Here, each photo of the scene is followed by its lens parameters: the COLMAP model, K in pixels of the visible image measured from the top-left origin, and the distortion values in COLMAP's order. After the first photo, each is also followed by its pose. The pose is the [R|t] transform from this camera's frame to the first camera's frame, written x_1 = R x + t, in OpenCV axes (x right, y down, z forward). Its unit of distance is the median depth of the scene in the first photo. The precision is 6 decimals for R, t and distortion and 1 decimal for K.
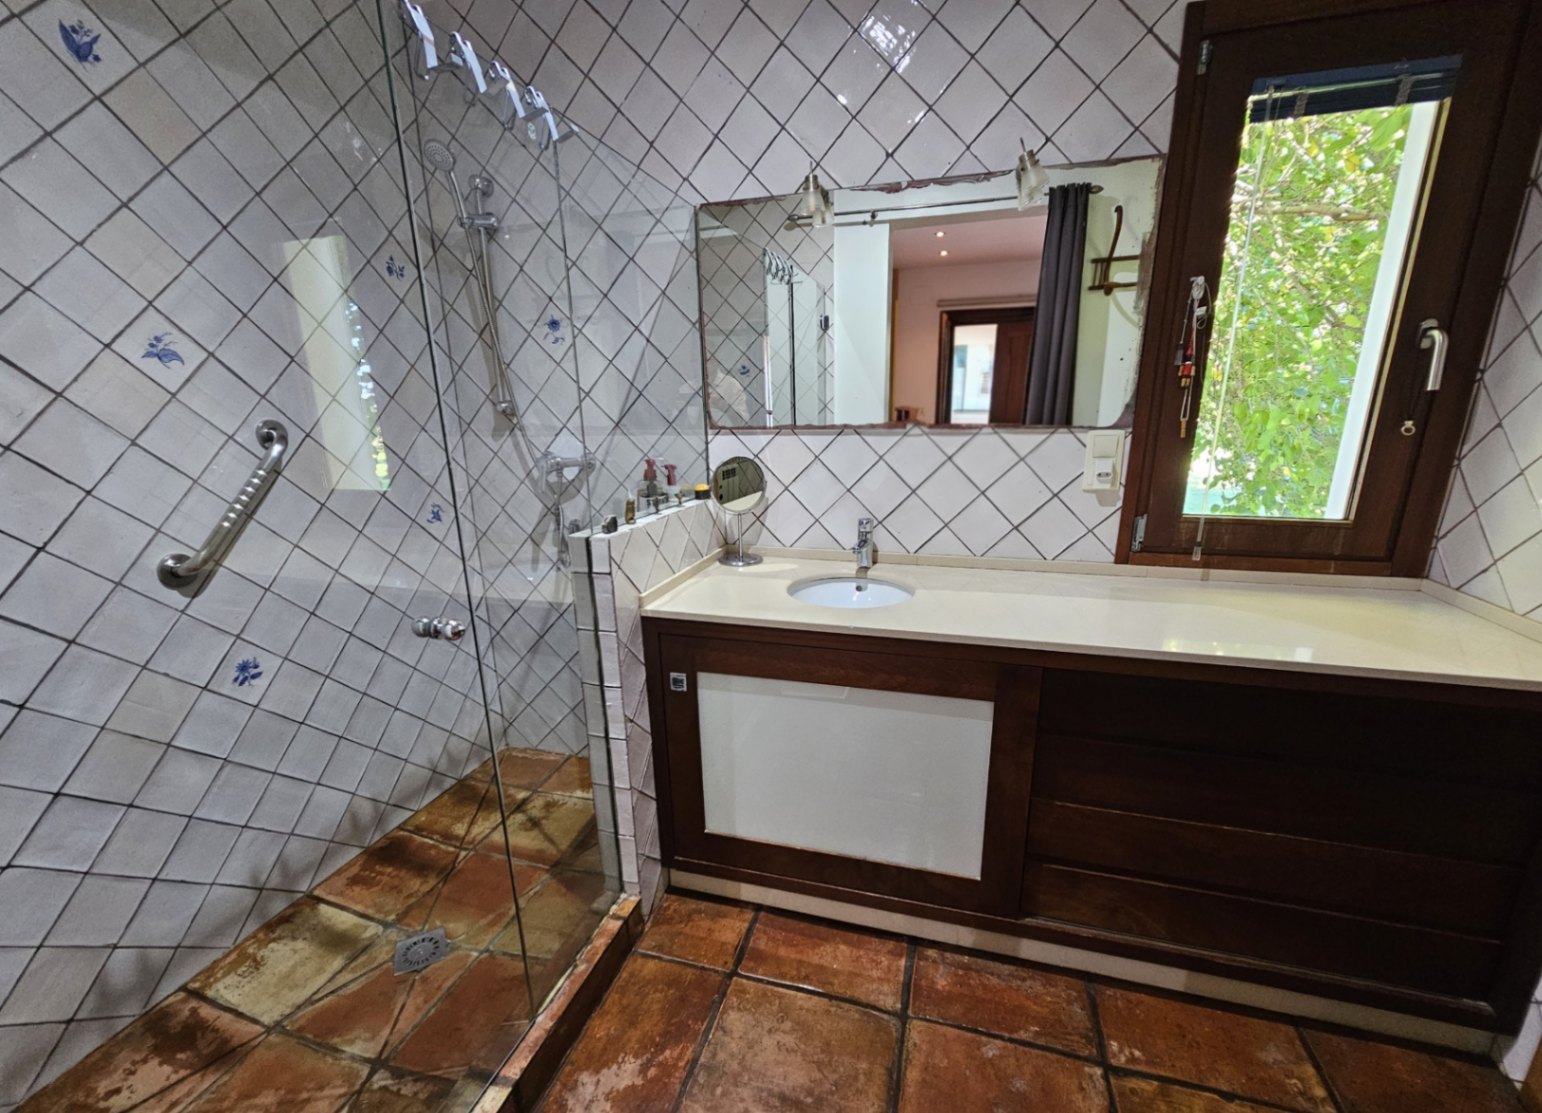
lens RADIAL K [[631.4, 0, 776.5], [0, 631.4, 569.3], [0, 0, 1]] dist [-0.009948, -0.000751]
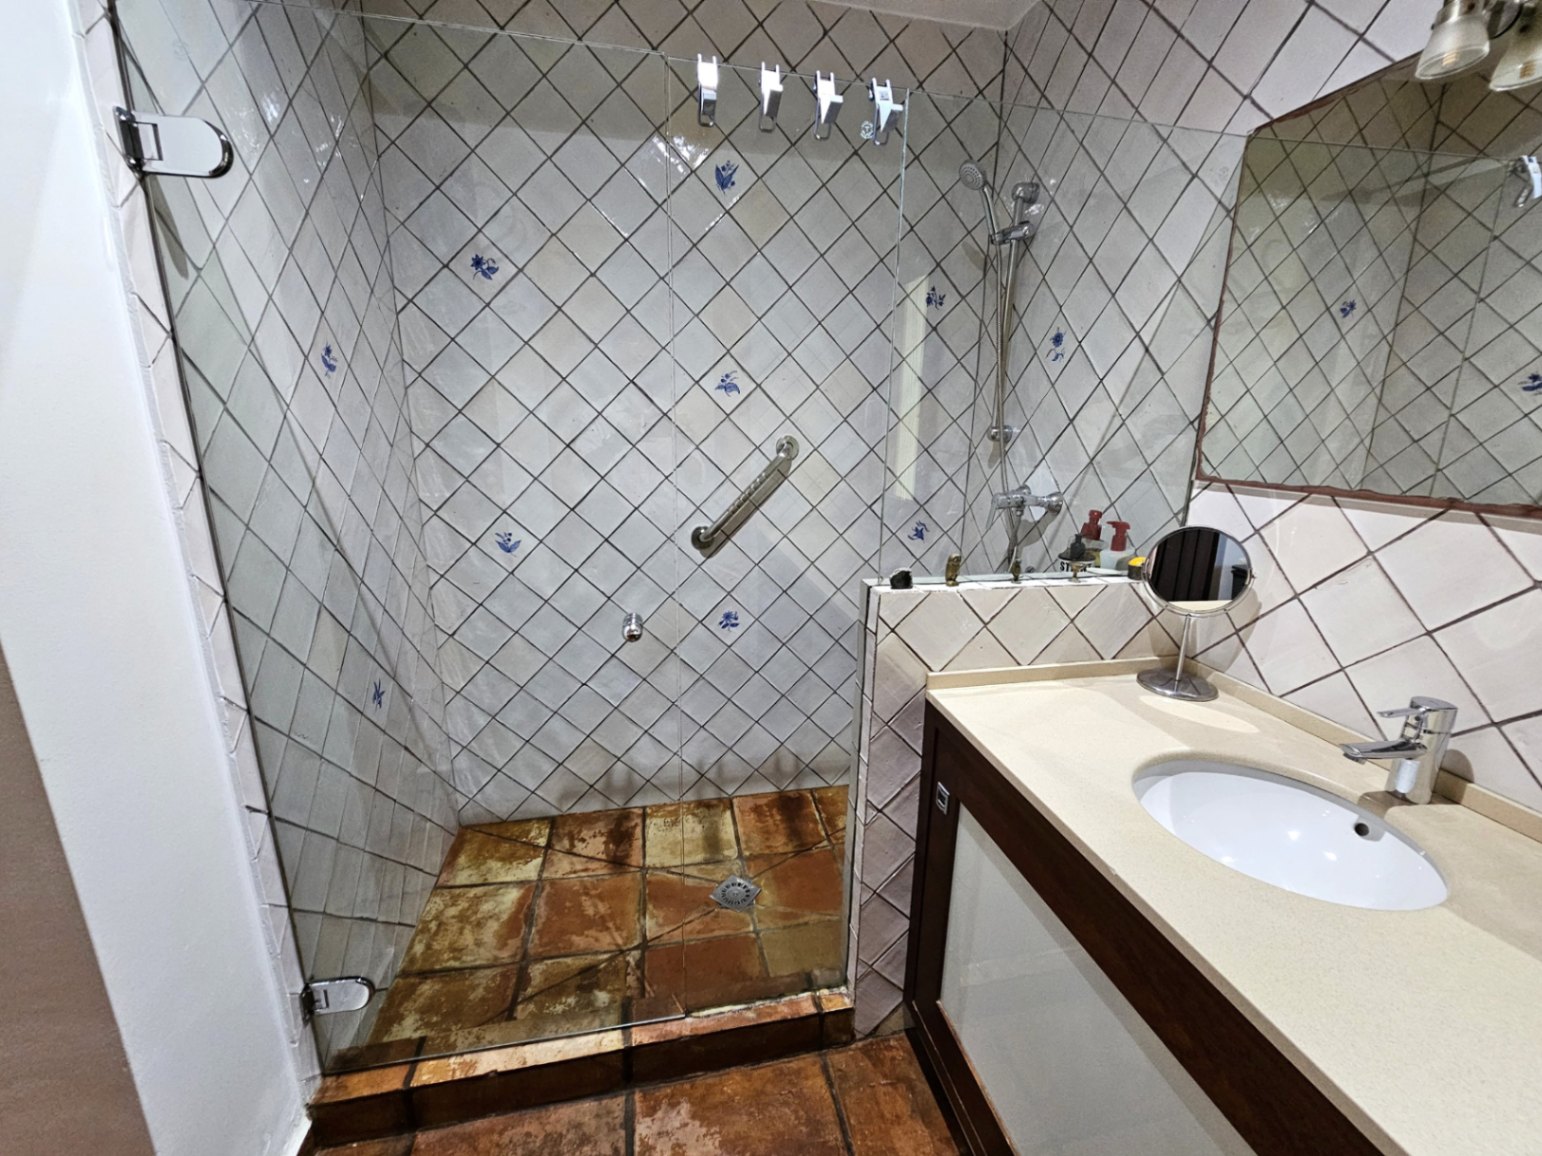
lens RADIAL K [[623.3, 0, 771.7], [0, 623.3, 568.7], [0, 0, 1]] dist [-0.003539, -0.000188]
pose [[0.473034, 0.225115, -0.851799, 0.312528], [-0.244933, 0.962296, 0.118297, -0.122982], [0.846313, 0.152676, 0.510337, 0.377459]]
